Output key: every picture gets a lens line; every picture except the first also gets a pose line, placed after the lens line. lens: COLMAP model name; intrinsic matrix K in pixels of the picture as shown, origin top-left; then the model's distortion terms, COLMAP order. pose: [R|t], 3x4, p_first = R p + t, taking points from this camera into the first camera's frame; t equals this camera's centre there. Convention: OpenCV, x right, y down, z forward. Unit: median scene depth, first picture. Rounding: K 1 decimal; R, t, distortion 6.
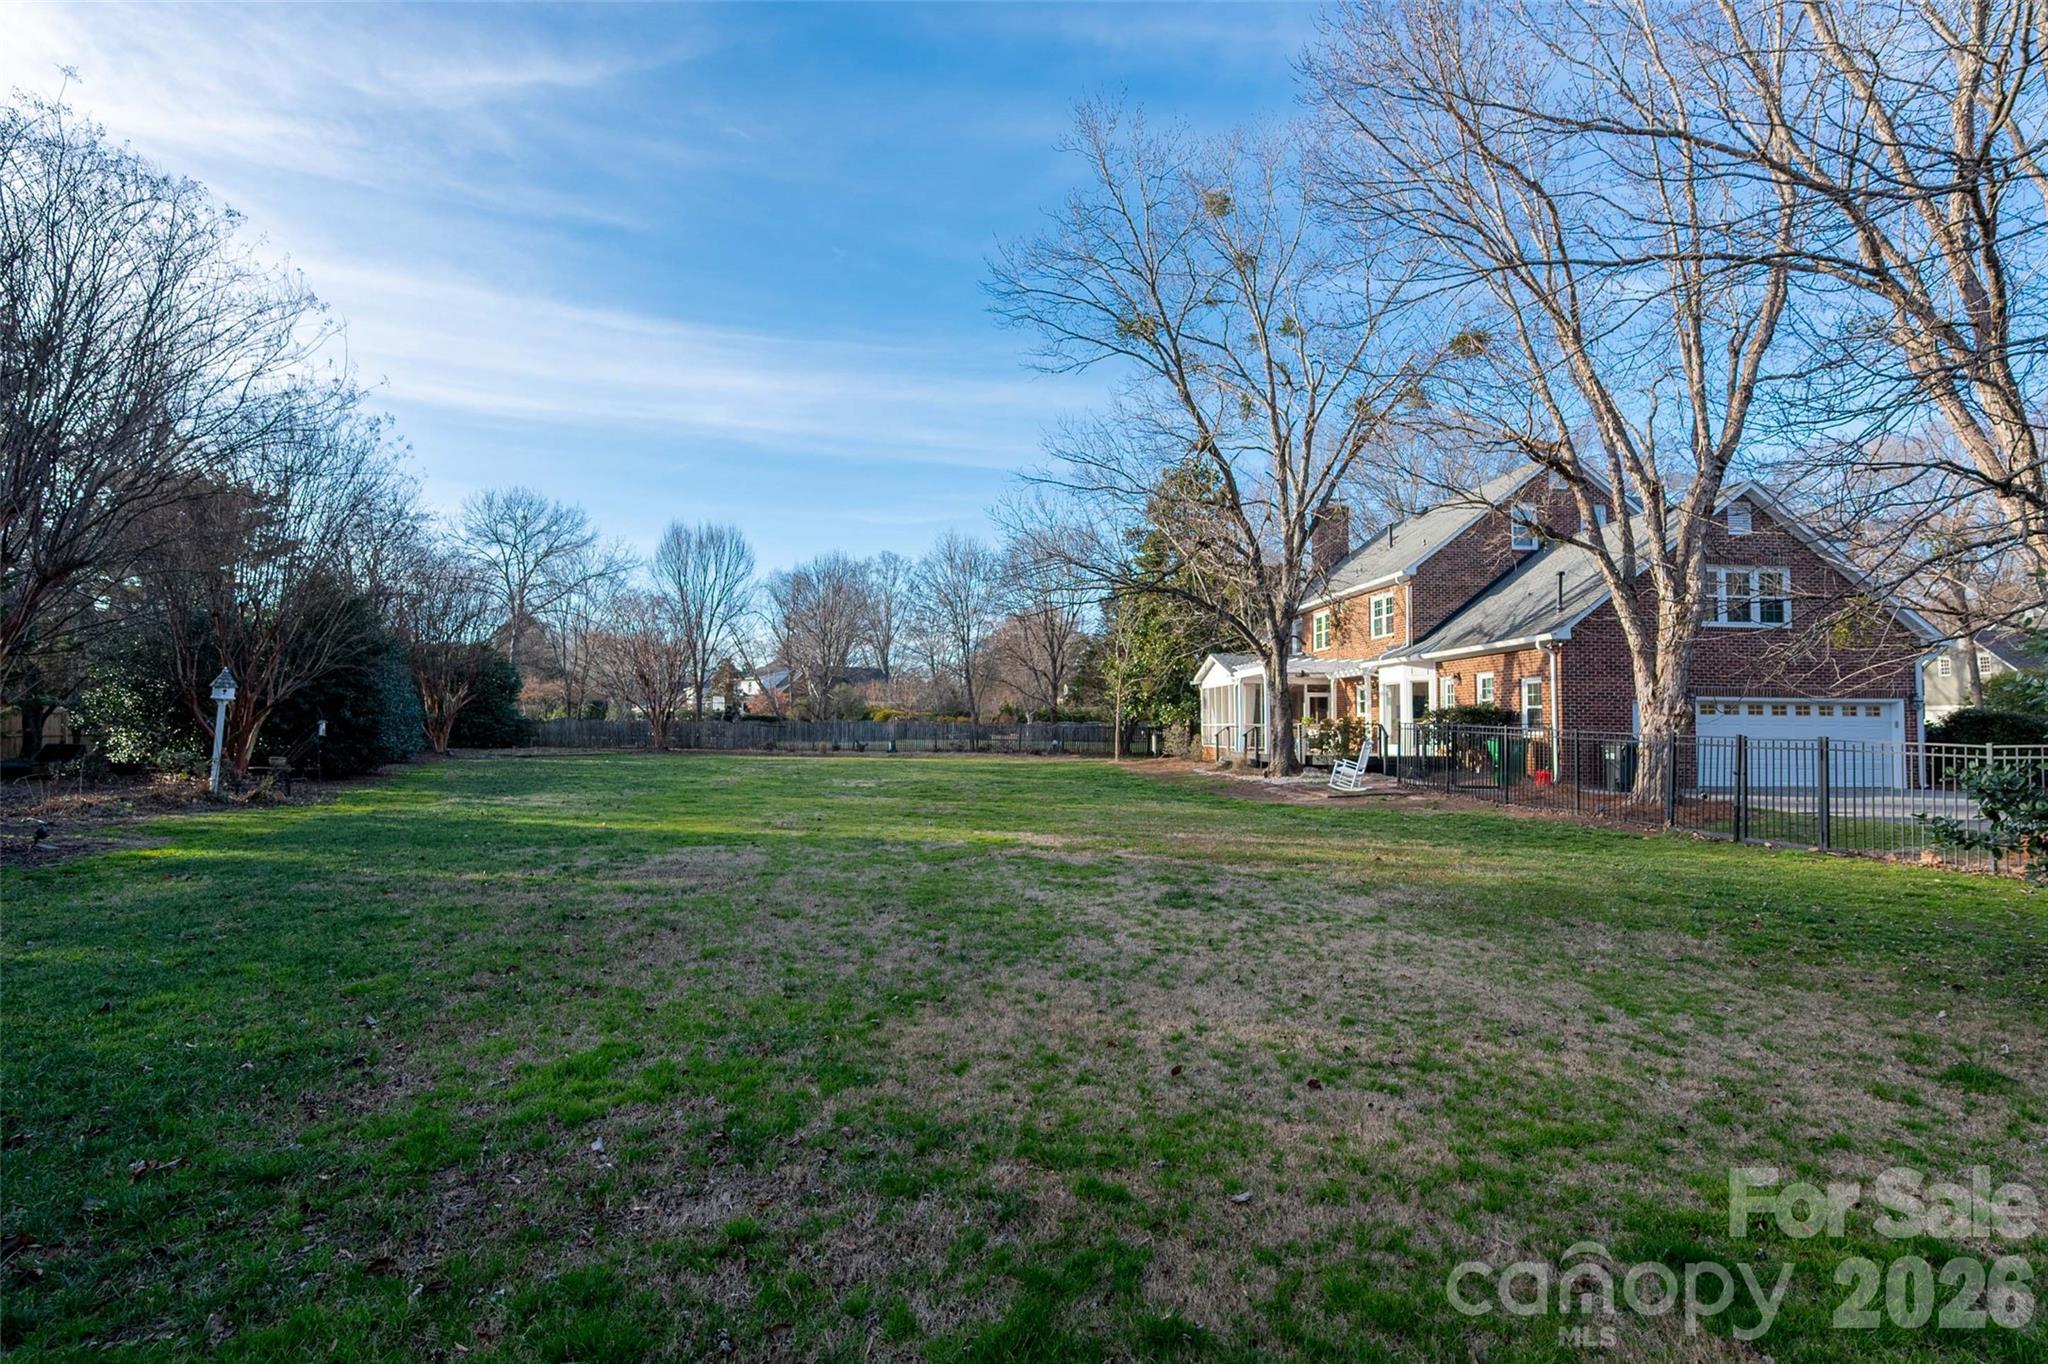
lens RADIAL K [[937.2, 0, 1024.0], [0, 937.2, 682.0], [0, 0, 1]] dist [-0.000583, -0.000040]
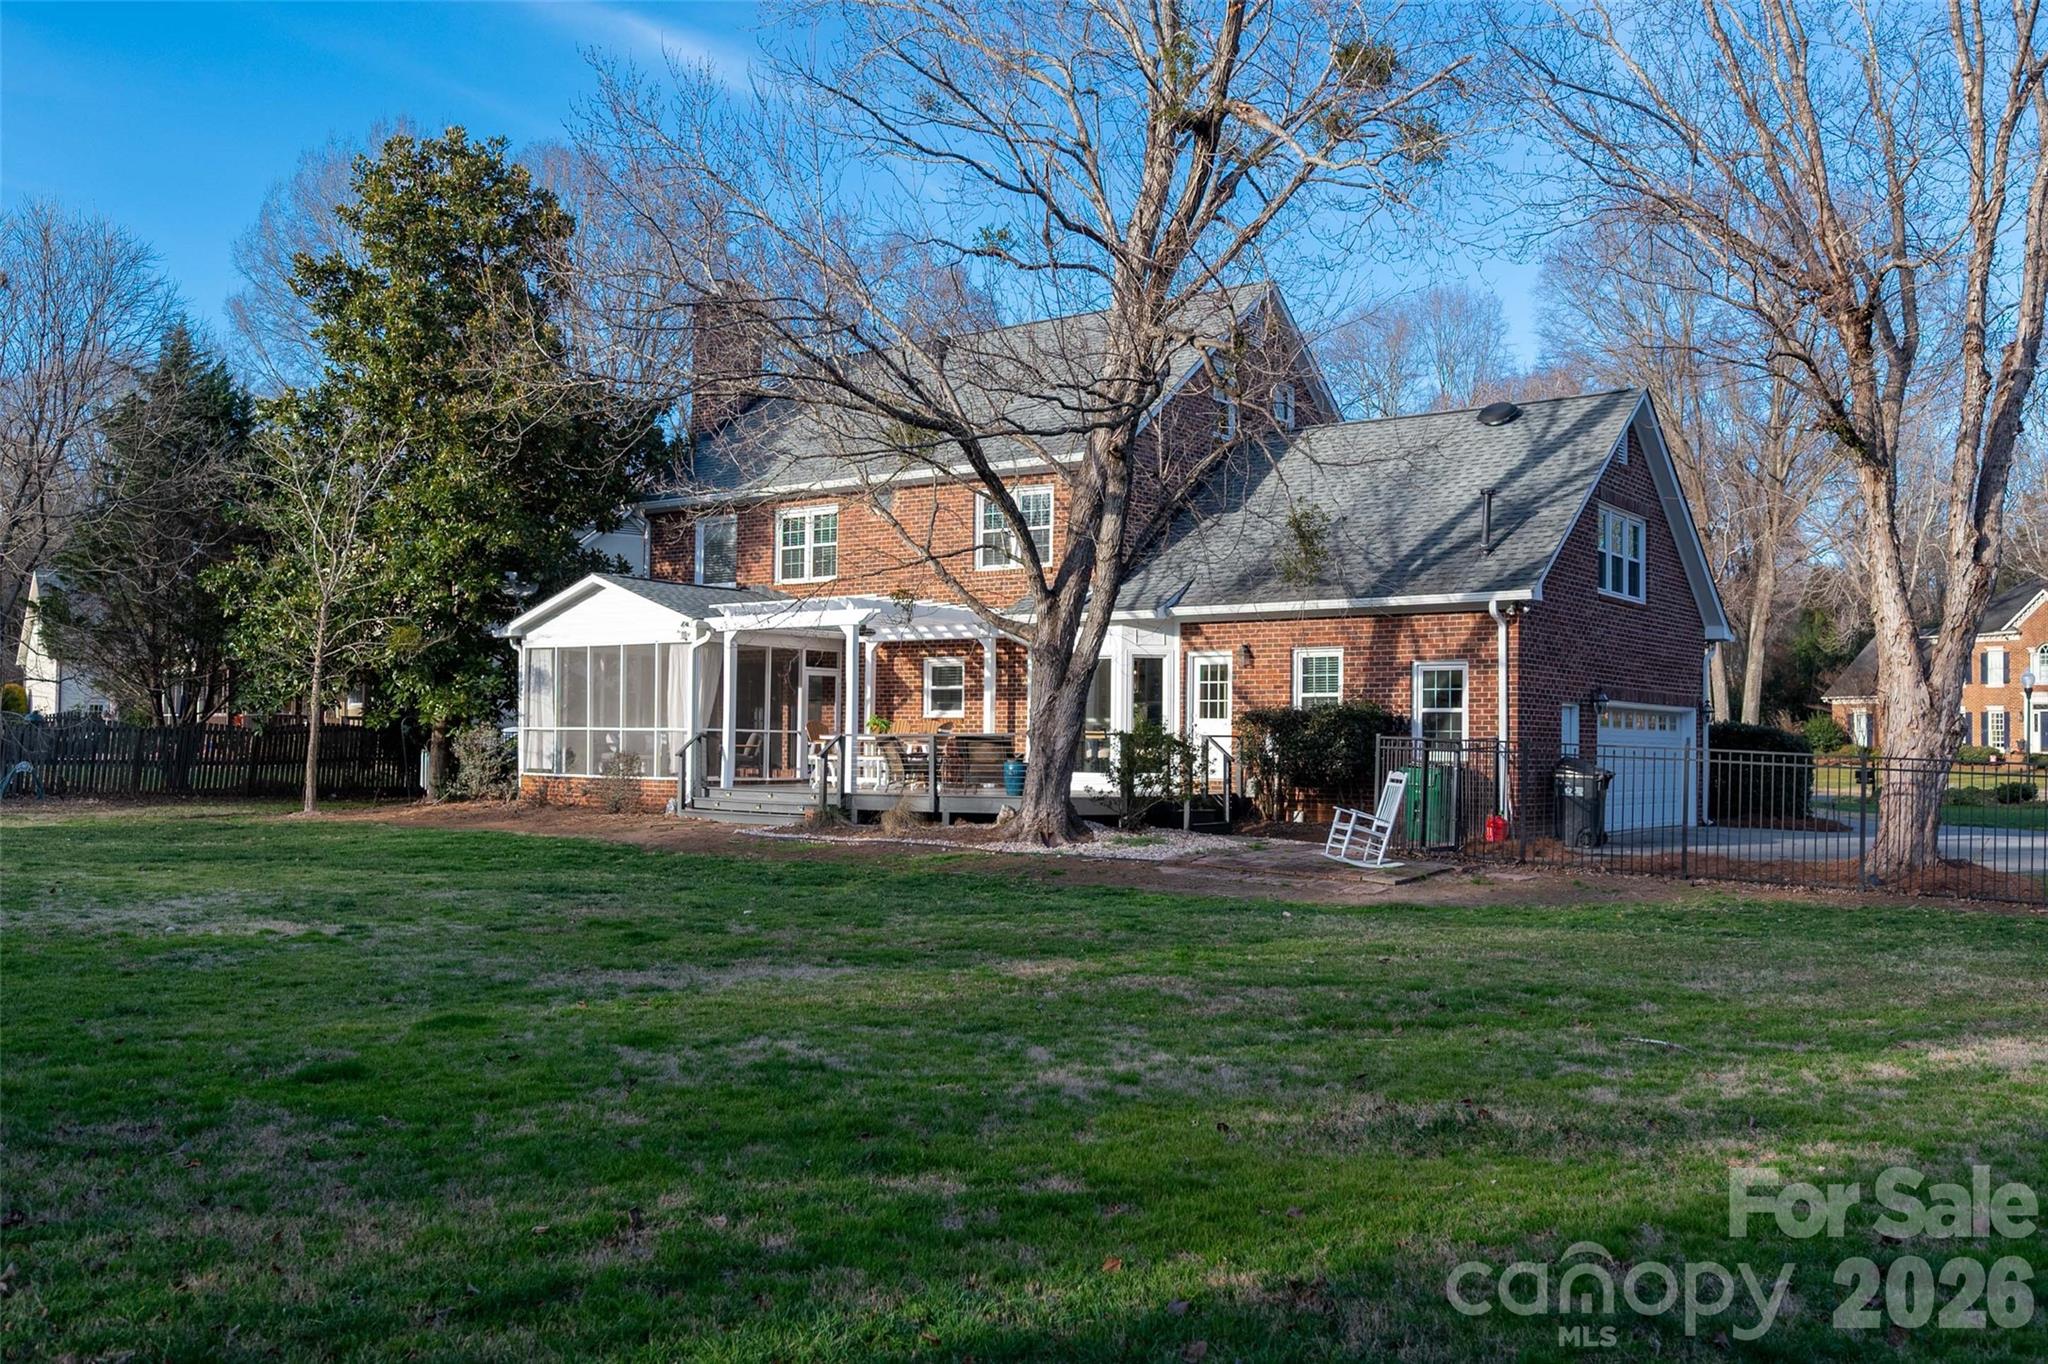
lens RADIAL K [[1689.0, 0, 1024.0], [0, 1689.0, 682.0], [0, 0, 1]] dist [-0.013615, -0.001039]
pose [[0.662194, 0.030075, 0.748729, -0.429648], [-0.045626, 0.998959, 0.000227, 0.020432], [-0.747942, -0.034311, 0.662876, 0.473100]]
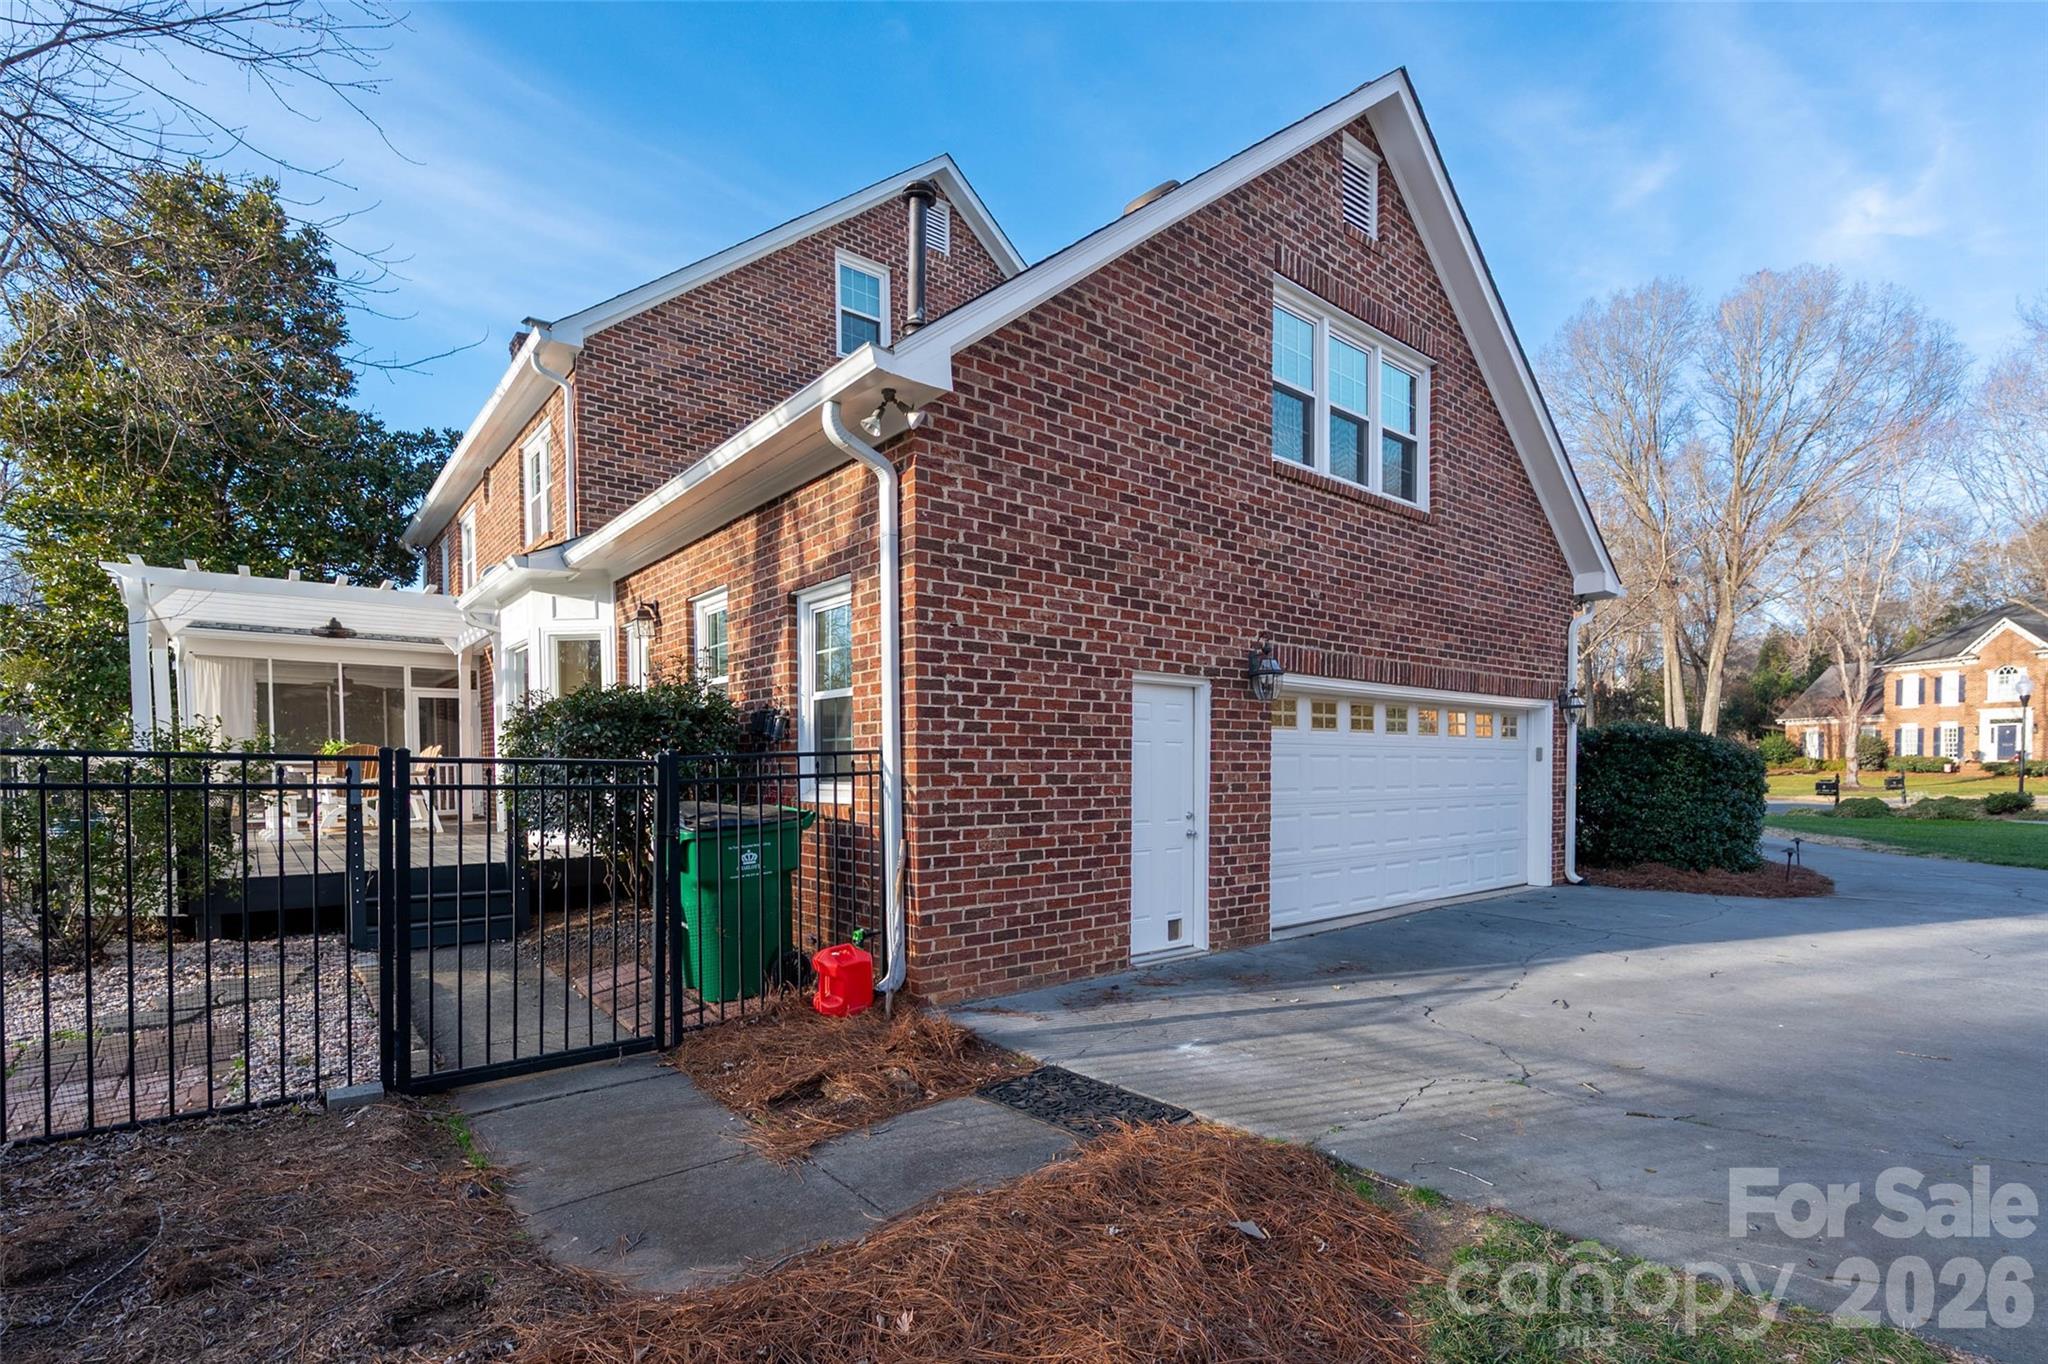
lens RADIAL K [[932.1, 0, 1026.2], [0, 932.1, 782.8], [0, 0, 1]] dist [0.000359, -0.000243]
pose [[0.817685, -0.018545, 0.575366, 0.422394], [-0.020723, 0.997885, 0.061615, 0.034027], [-0.575292, -0.062305, 0.815572, 0.723886]]
